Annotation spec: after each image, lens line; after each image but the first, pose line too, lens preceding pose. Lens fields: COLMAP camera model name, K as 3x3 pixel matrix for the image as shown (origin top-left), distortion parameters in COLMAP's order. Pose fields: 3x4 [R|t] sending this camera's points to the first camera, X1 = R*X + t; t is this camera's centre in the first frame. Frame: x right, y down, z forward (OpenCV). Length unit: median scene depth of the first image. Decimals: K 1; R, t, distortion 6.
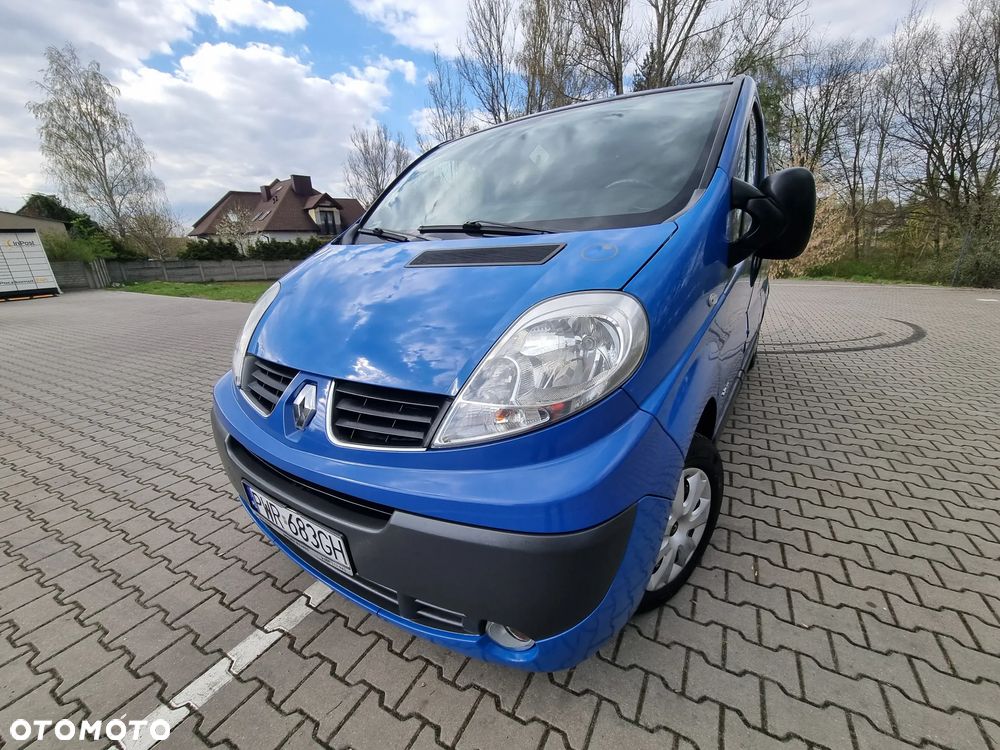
lens RADIAL K [[416.1, 0, 504.0], [0, 416.1, 369.1], [0, 0, 1]] dist [-0.001796, 0.000954]
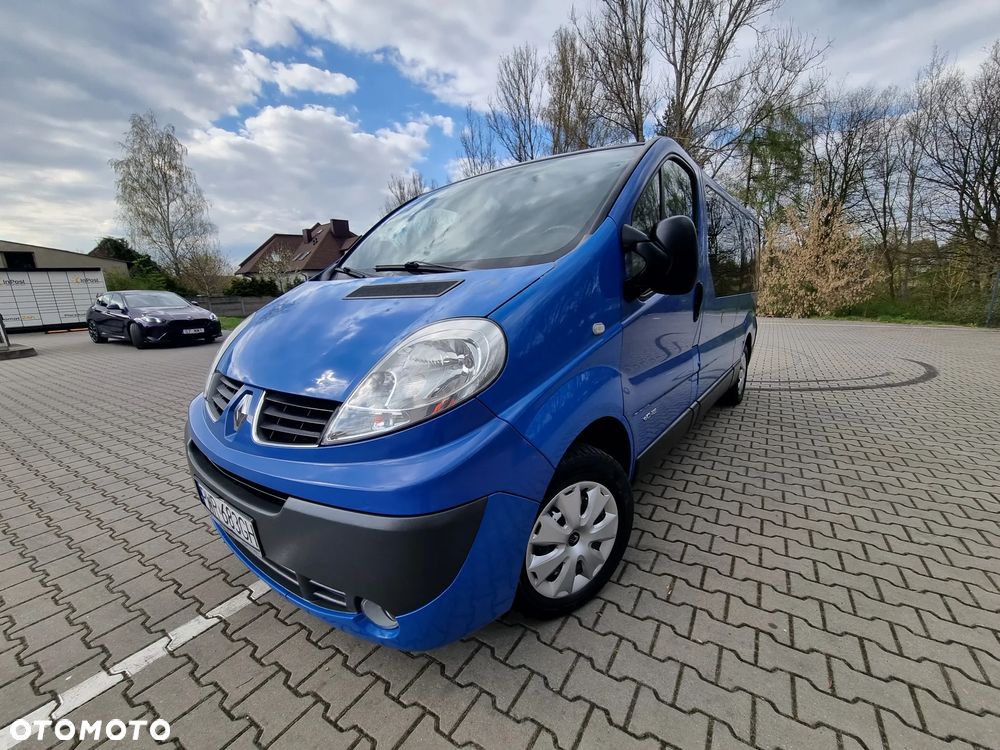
lens RADIAL K [[416.1, 0, 502.9], [0, 416.1, 365.9], [0, 0, 1]] dist [-0.001796, 0.000954]
pose [[0.997544, 0.017148, -0.067913, 0.146746], [-0.023505, 0.995301, -0.093934, 0.021892], [0.065983, 0.095299, 0.993259, -0.062984]]
